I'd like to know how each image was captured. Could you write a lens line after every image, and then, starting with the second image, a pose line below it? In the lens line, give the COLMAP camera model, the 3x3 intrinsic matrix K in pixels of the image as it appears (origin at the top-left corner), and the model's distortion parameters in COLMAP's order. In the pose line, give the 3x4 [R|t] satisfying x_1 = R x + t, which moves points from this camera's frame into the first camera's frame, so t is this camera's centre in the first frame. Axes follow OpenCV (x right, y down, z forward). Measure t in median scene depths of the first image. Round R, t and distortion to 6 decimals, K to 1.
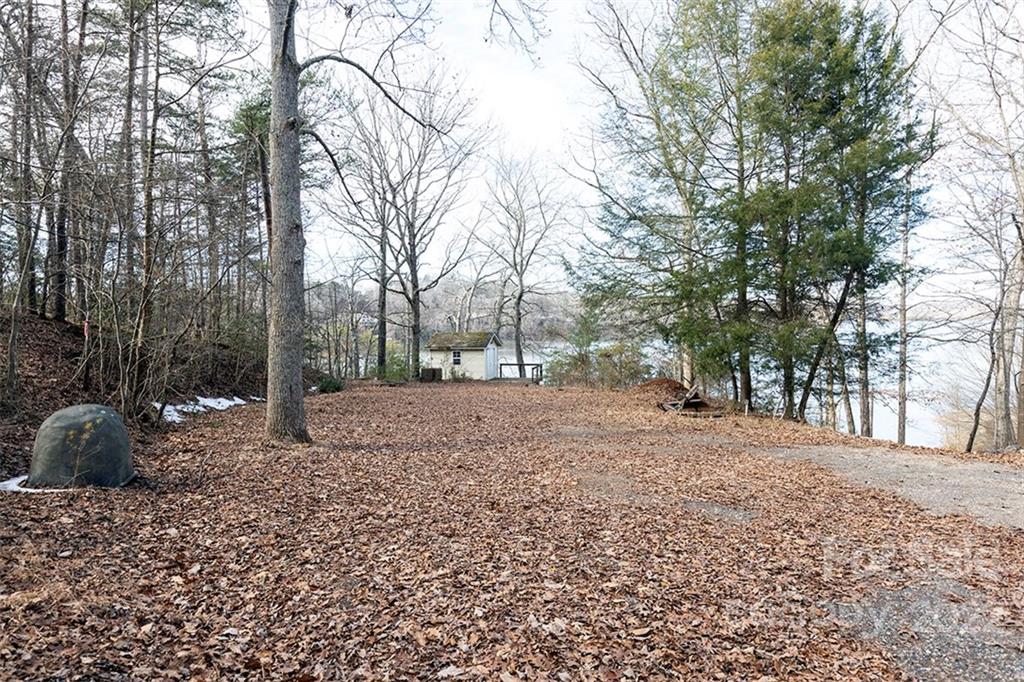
lens RADIAL K [[625.9, 0, 512.0], [0, 625.9, 341.0], [0, 0, 1]] dist [0.038200, -0.001511]
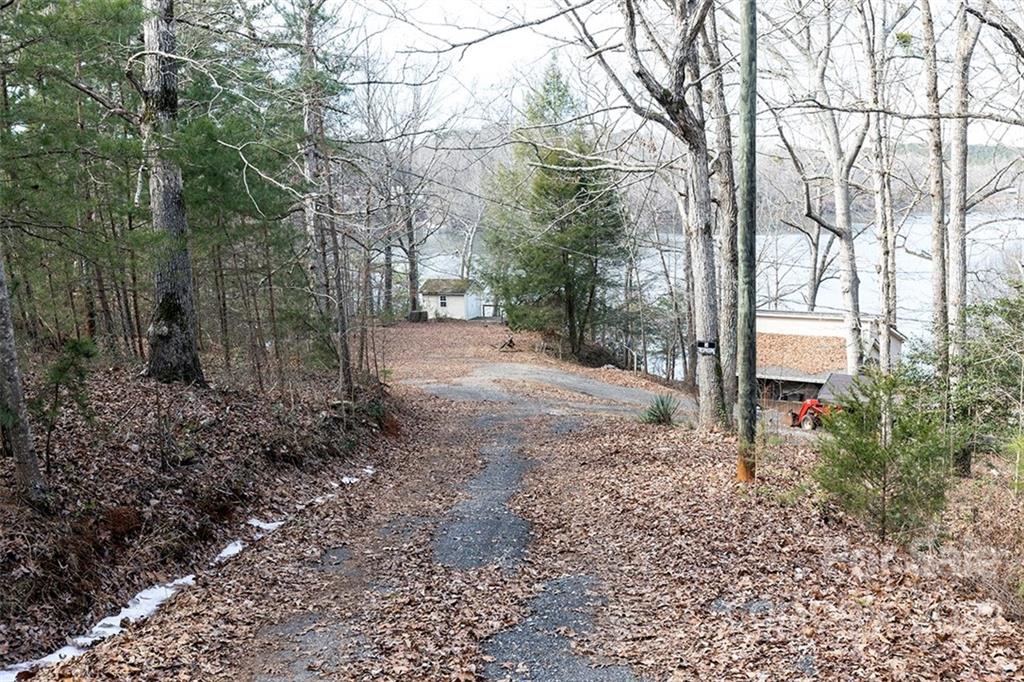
lens RADIAL K [[1052.5, 0, 512.0], [0, 1052.5, 341.0], [0, 0, 1]] dist [0.003947, 0.010025]
pose [[0.990660, 0.012201, -0.135811, 0.319158], [0.003382, 0.993484, 0.113920, -0.127239], [0.136316, -0.113315, 0.984163, -0.997775]]
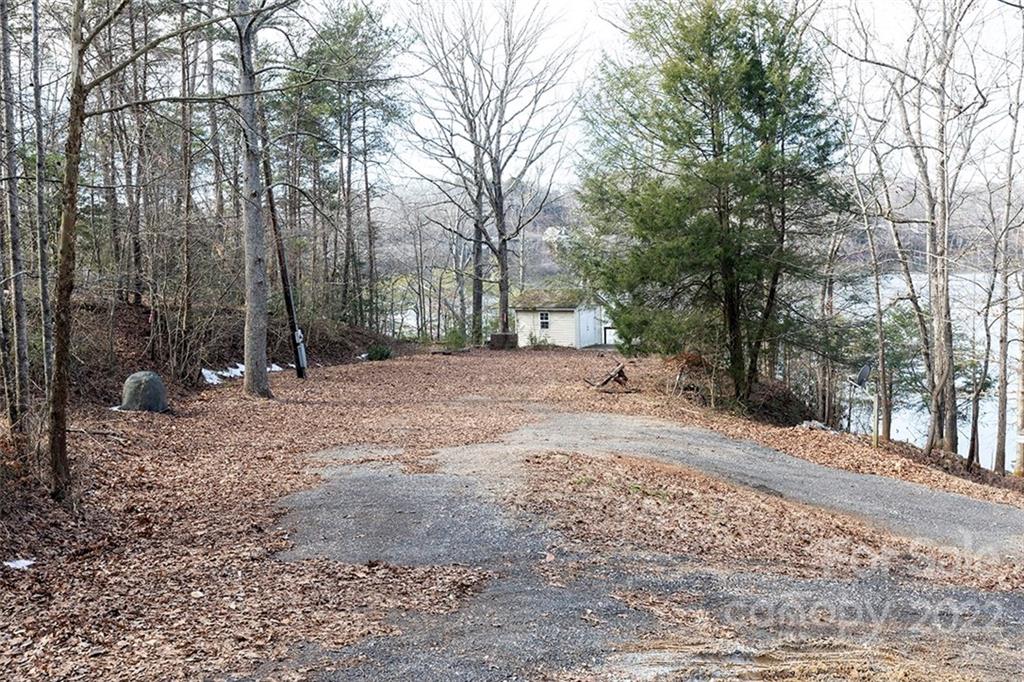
lens RADIAL K [[1052.5, 0, 512.0], [0, 1052.5, 341.0], [0, 0, 1]] dist [0.003947, 0.010025]
pose [[0.957874, 0.012887, -0.286898, 0.269458], [0.006993, 0.997650, 0.068160, -0.041218], [0.287102, -0.067295, 0.955533, -0.354124]]
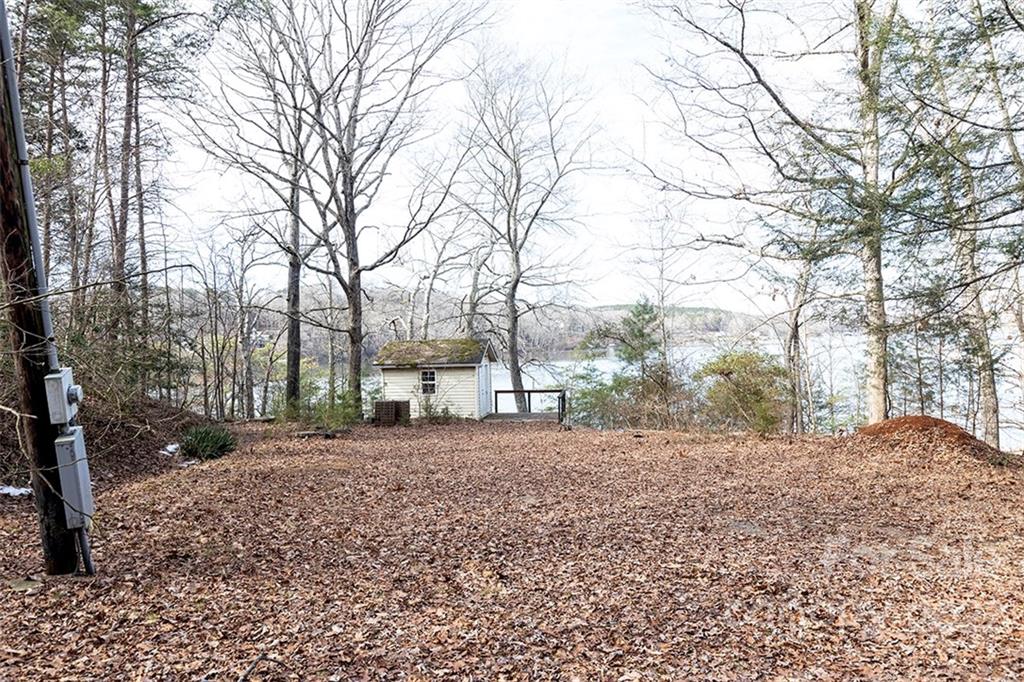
lens RADIAL K [[733.4, 0, 512.0], [0, 733.4, 341.0], [0, 0, 1]] dist [0.001705, 0.000301]
pose [[0.993743, -0.009973, 0.111241, -0.084675], [0.013264, 0.999495, -0.028884, 0.009055], [-0.110897, 0.030179, 0.993374, 0.295394]]
